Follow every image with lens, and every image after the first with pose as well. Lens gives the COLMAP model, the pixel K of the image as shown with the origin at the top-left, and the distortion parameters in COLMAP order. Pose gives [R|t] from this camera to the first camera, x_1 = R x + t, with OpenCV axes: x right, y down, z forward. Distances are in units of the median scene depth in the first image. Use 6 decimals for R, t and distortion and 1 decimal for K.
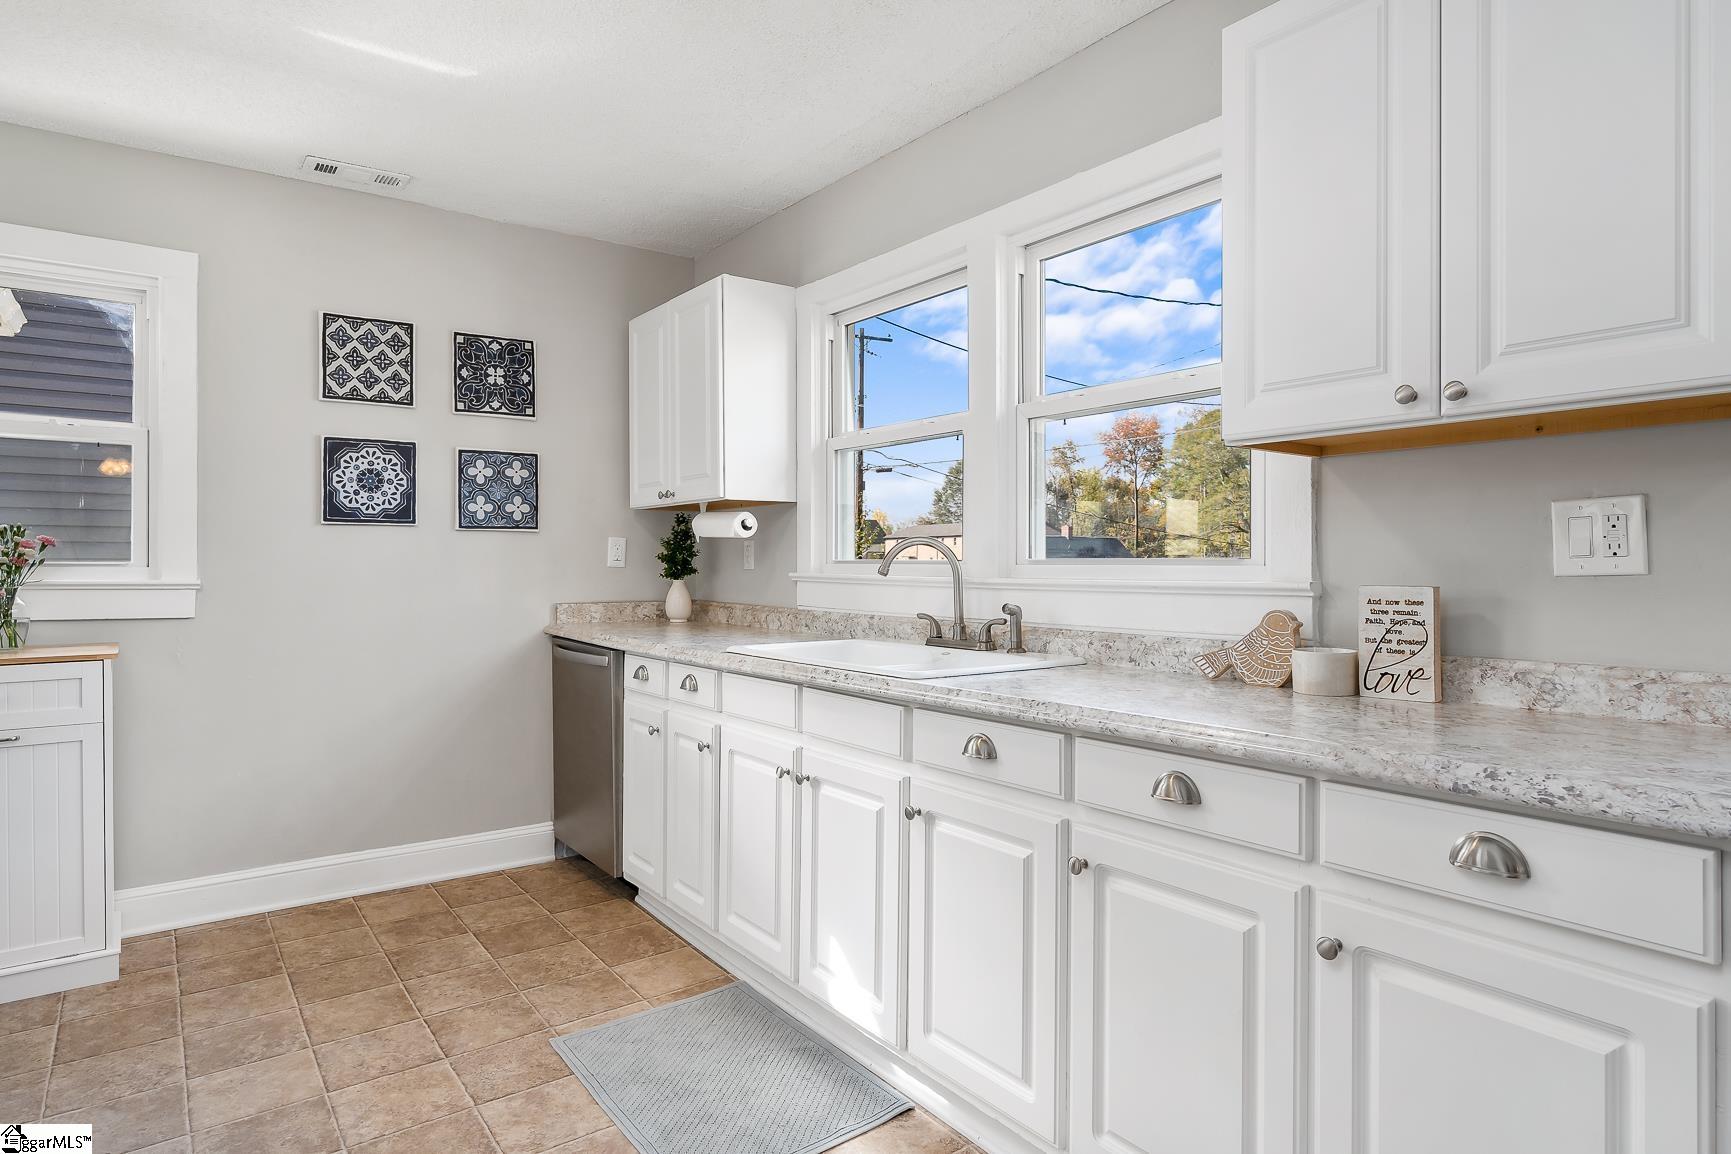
lens RADIAL K [[994.2, 0, 866.2], [0, 994.2, 563.7], [0, 0, 1]] dist [-0.000846, 0.001801]
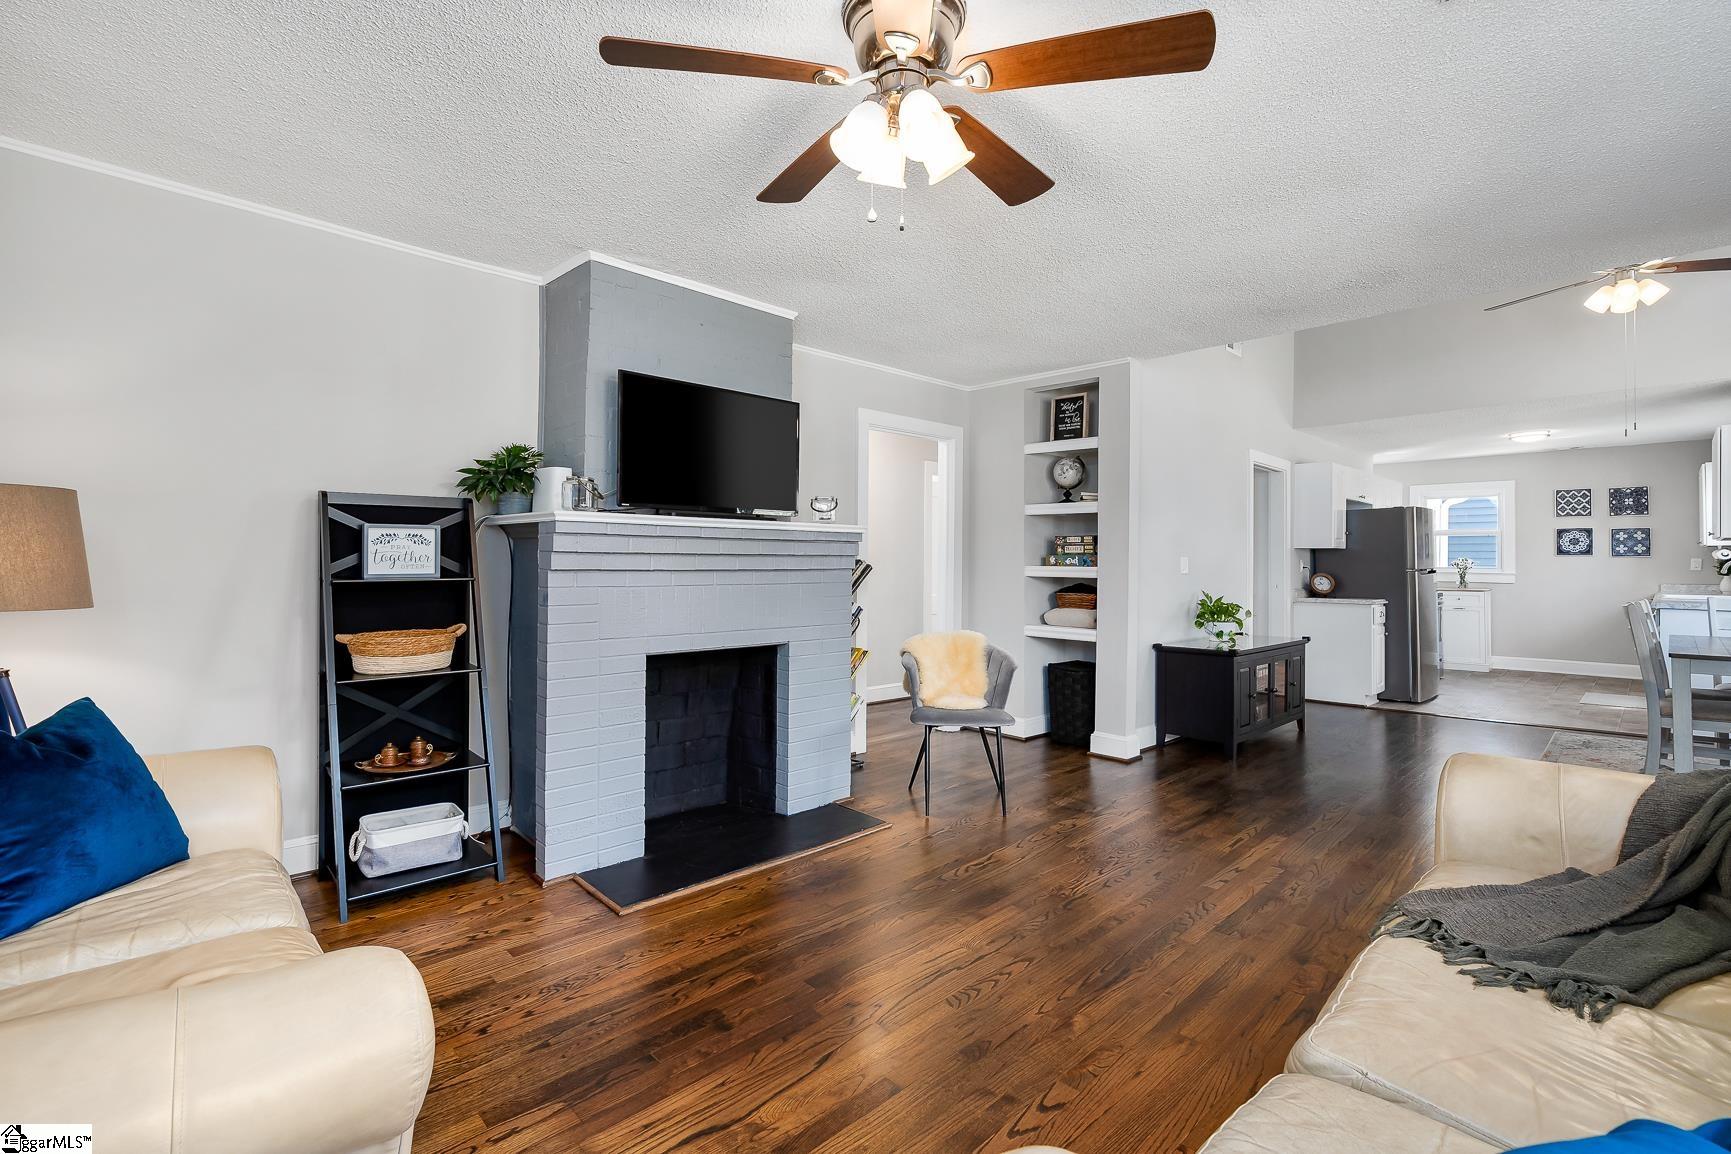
lens RADIAL K [[787.3, 0, 863.8], [0, 787.3, 556.1], [0, 0, 1]] dist [-0.002199, -0.000130]
pose [[0.142468, -0.008726, -0.989761, 1.608984], [-0.005604, 0.999938, -0.009622, -0.002158], [0.989784, 0.006918, 0.142410, -1.541128]]
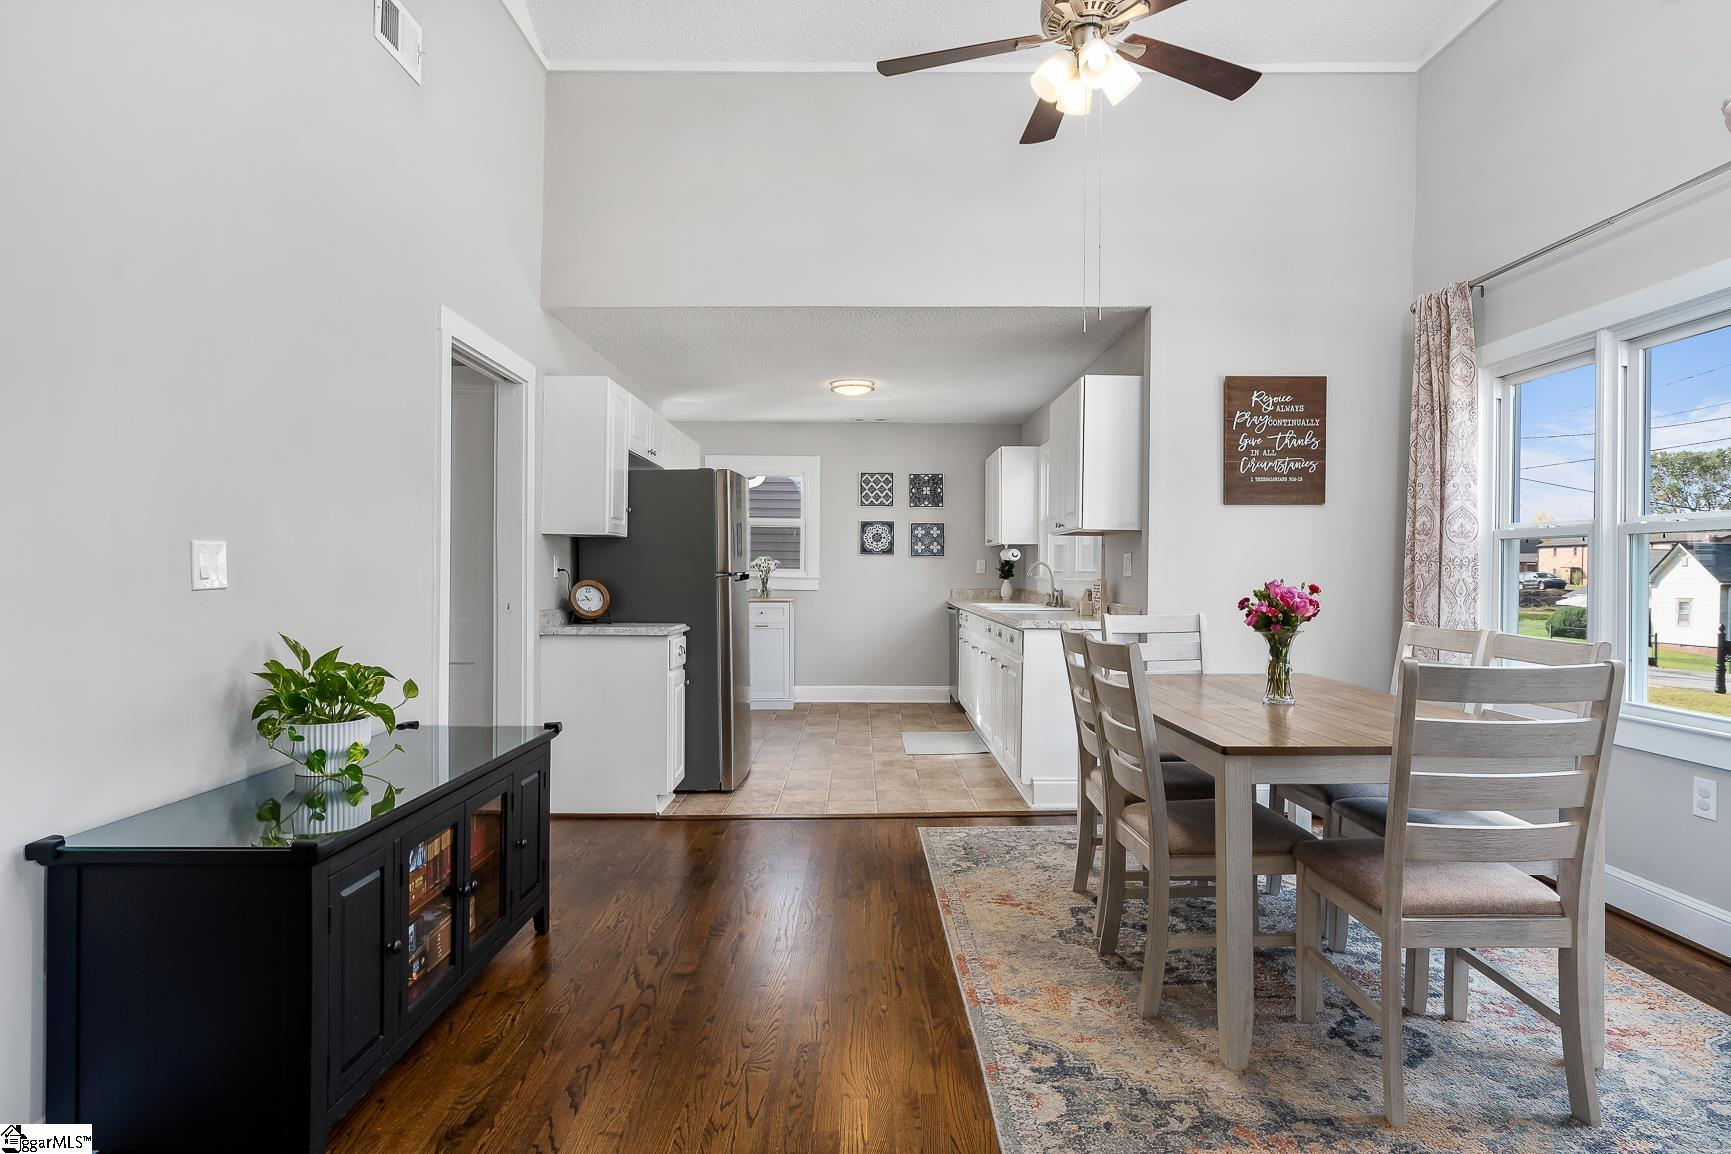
lens RADIAL K [[938.6, 0, 878.9], [0, 938.6, 576.4], [0, 0, 1]] dist [-0.002071, -0.000153]
pose [[0.819862, 0.010227, -0.572469, 0.850238], [-0.007960, 0.999947, 0.006463, -0.001559], [0.572505, -0.000742, 0.819901, -0.923573]]
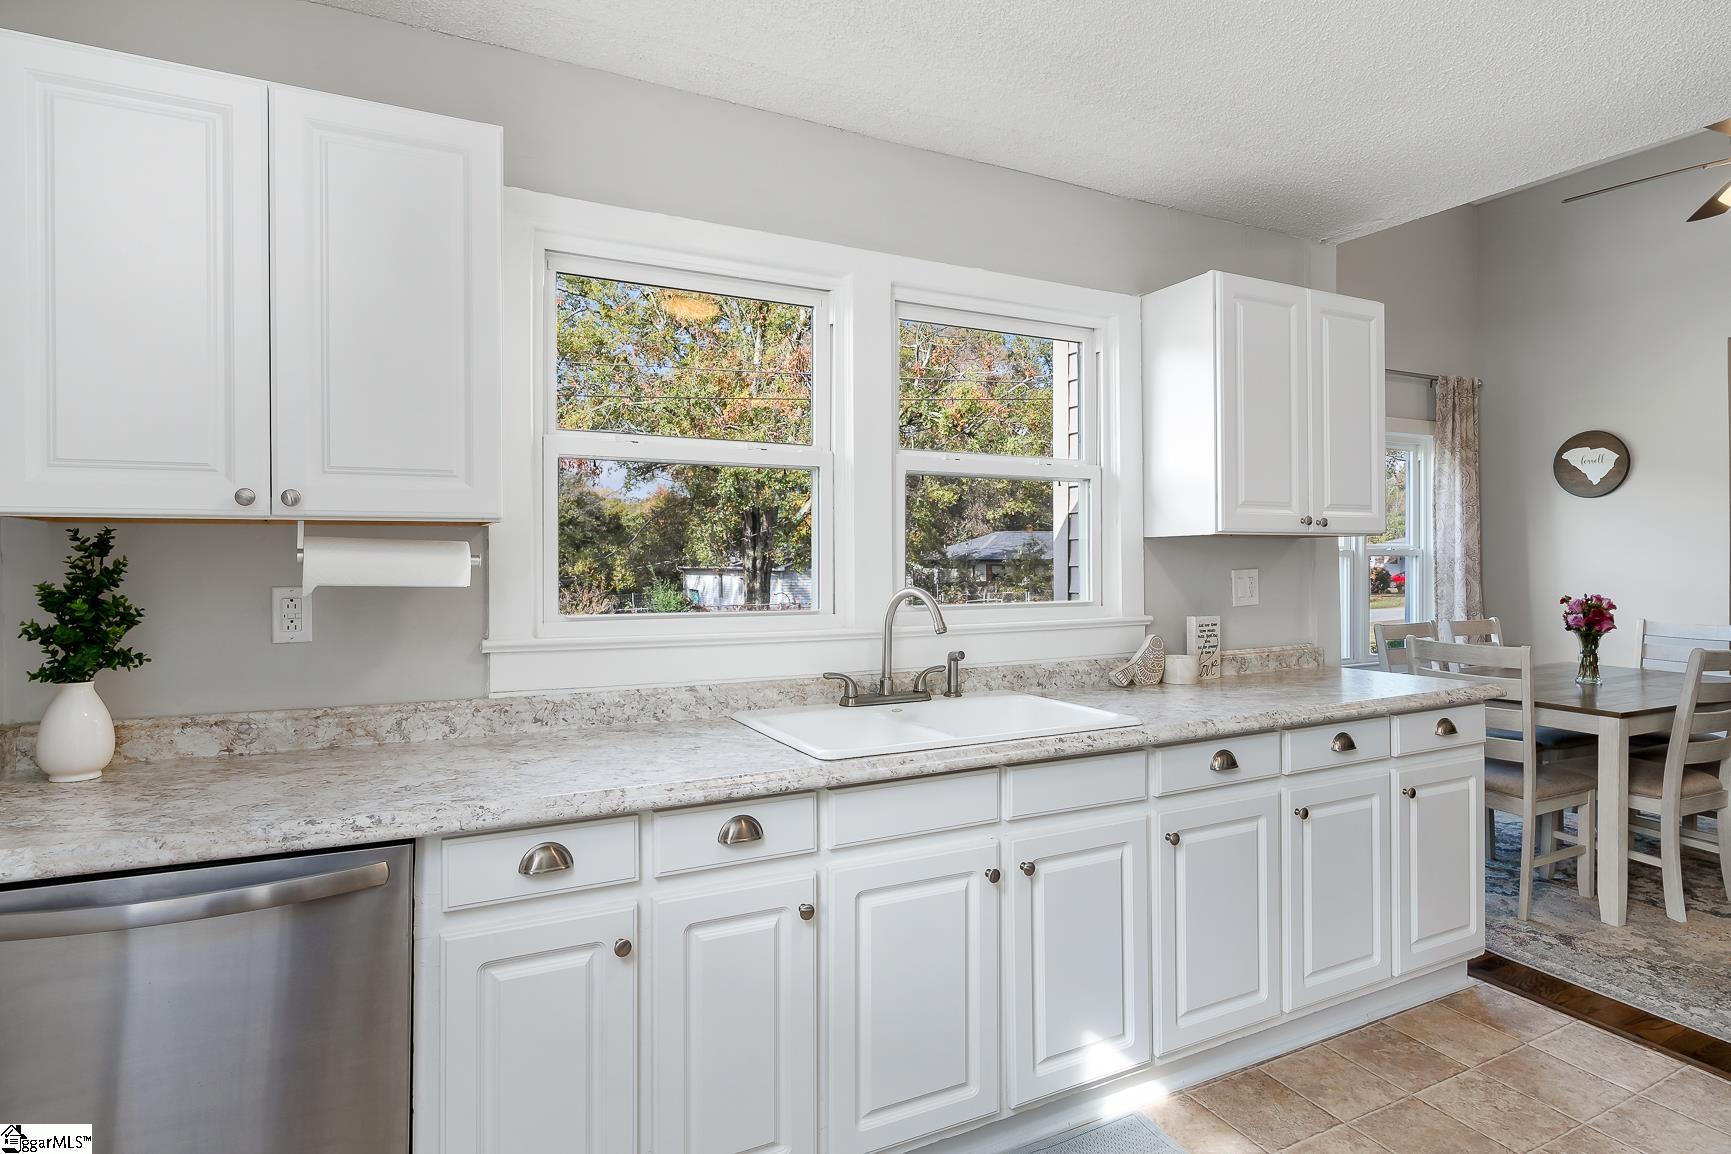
lens RADIAL K [[929.6, 0, 867.0], [0, 929.6, 557.6], [0, 0, 1]] dist [0.001123, 0.000853]
pose [[0.149533, -0.000250, 0.988757, -0.621273], [0.002561, 0.999997, -0.000135, -0.042836], [-0.988753, 0.002553, 0.149533, 0.695020]]
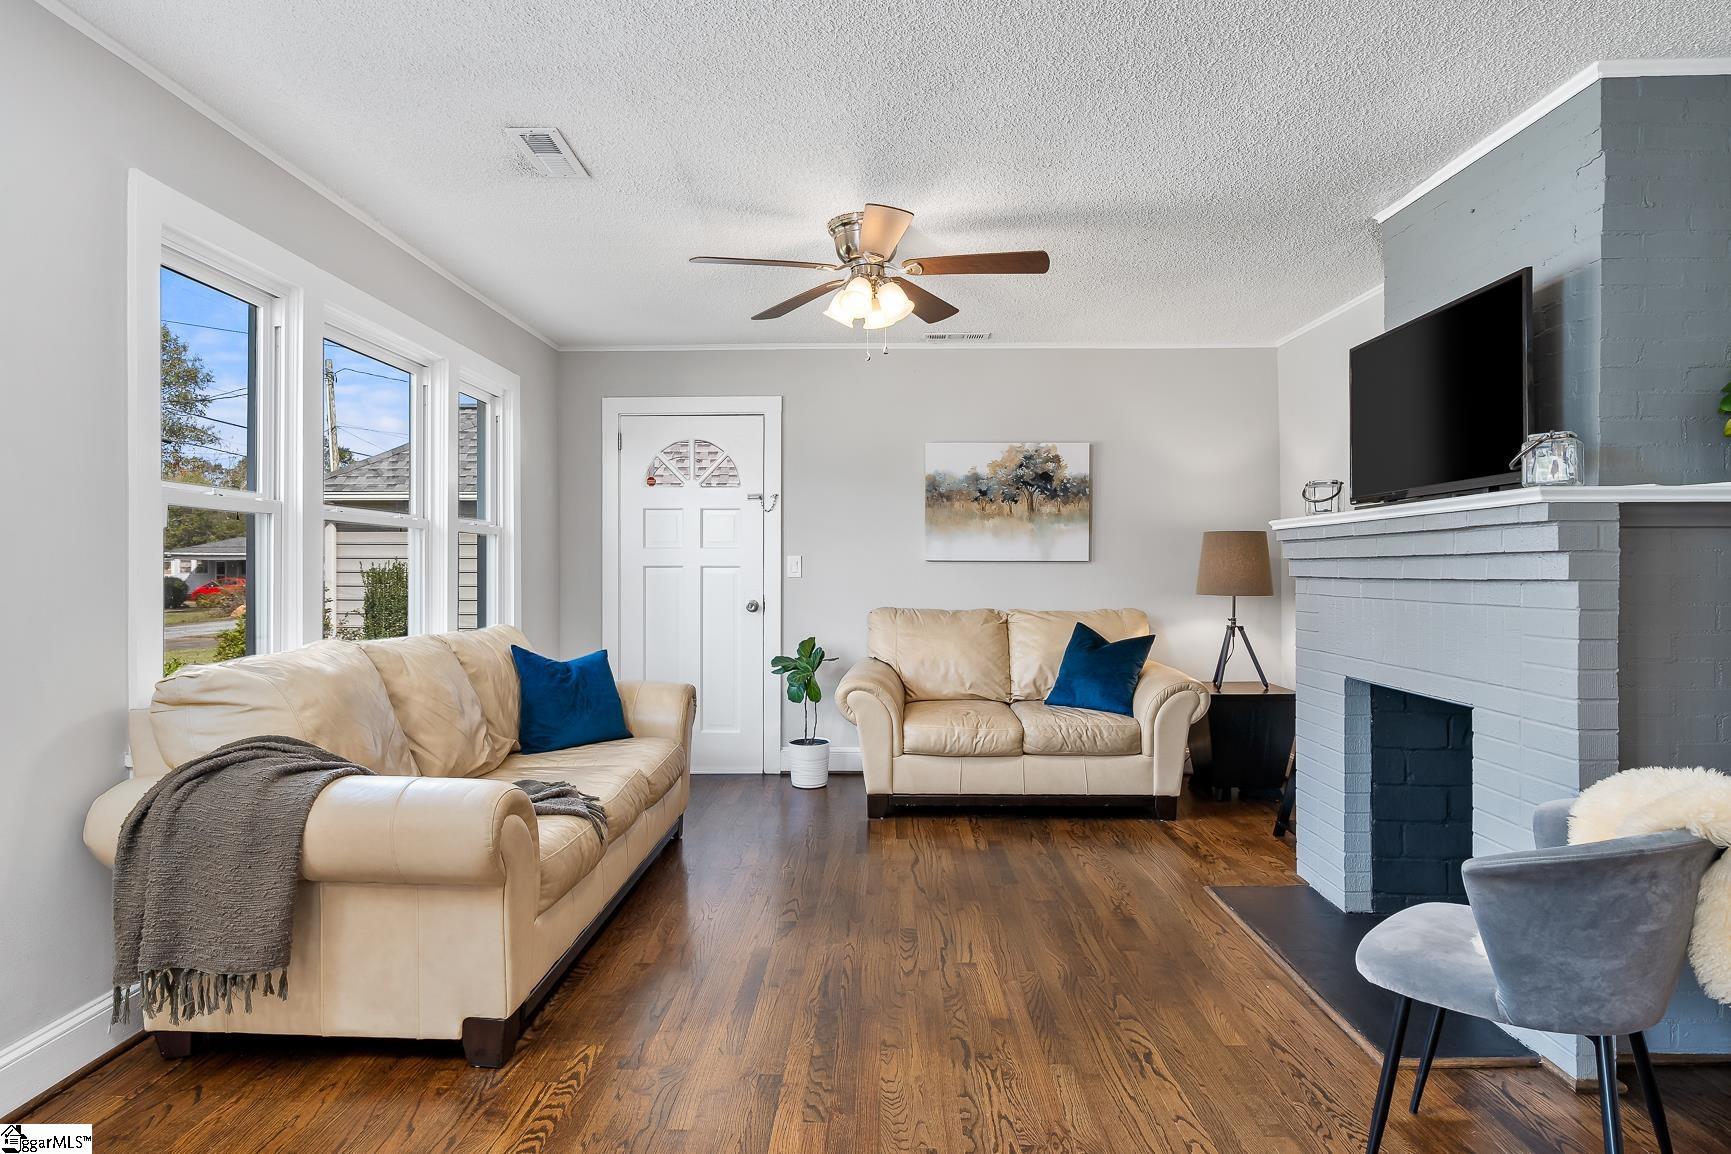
lens RADIAL K [[977.6, 0, 865.5], [0, 977.6, 577.0], [0, 0, 1]] dist [-0.001378, 0.000962]
pose [[-0.800536, -0.006760, 0.599246, 0.469113], [-0.002347, 0.999964, 0.008145, -0.000445], [-0.599279, 0.005114, -0.800524, -0.604230]]
